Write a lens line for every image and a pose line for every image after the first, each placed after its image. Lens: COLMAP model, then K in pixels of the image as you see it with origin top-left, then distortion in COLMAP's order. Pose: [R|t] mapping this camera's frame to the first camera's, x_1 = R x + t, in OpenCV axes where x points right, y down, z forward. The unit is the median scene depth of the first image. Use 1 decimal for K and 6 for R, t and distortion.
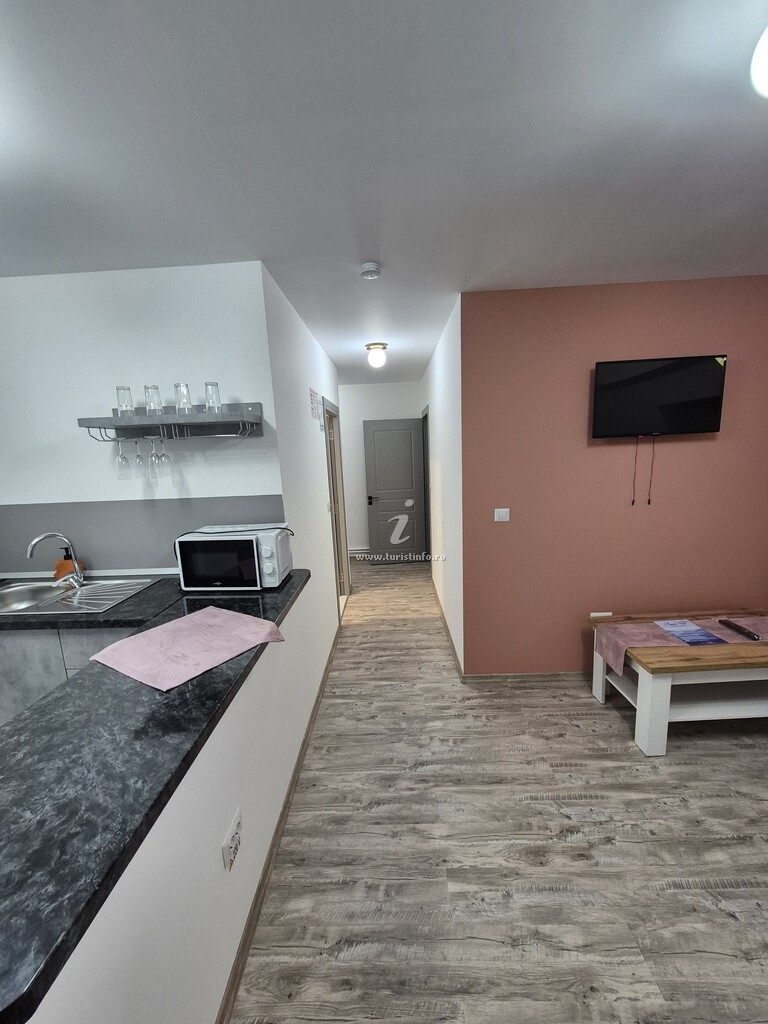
lens RADIAL K [[400.1, 0, 384.2], [0, 400.1, 517.1], [0, 0, 1]] dist [0.000746, 0.000319]
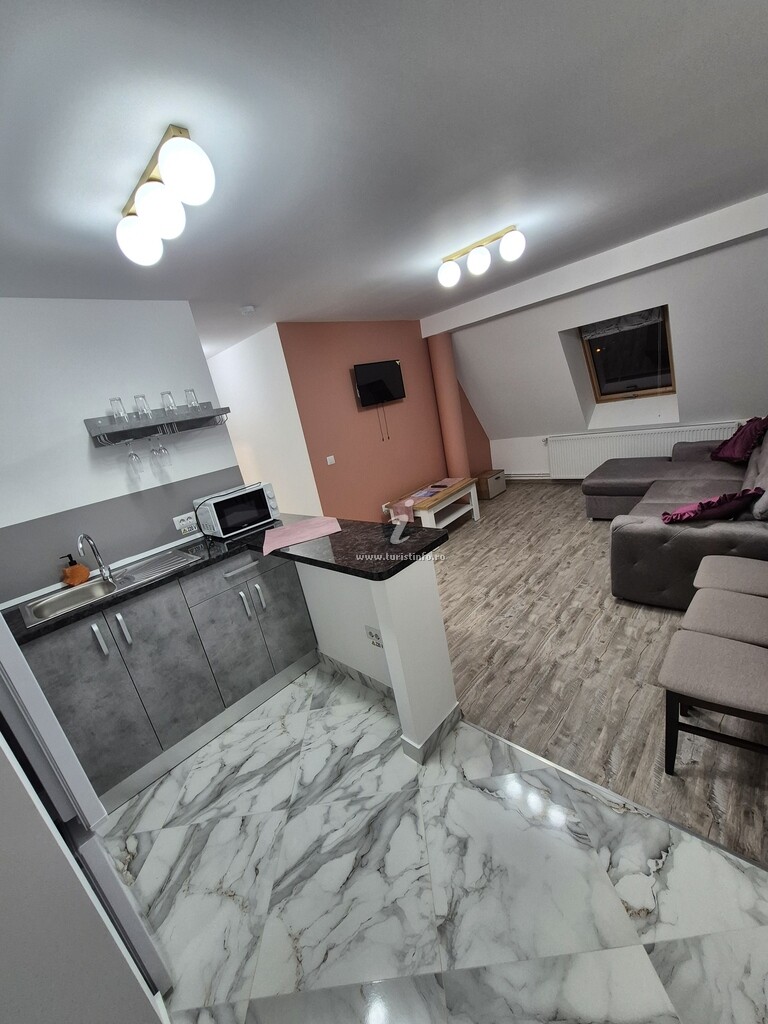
lens RADIAL K [[400.1, 0, 381.4], [0, 400.1, 514.0], [0, 0, 1]] dist [0.000746, 0.000319]
pose [[0.665011, -0.286168, 0.689832, -0.940002], [0.284382, 0.951119, 0.120410, 0.080734], [-0.690571, 0.116102, 0.713886, -0.337969]]
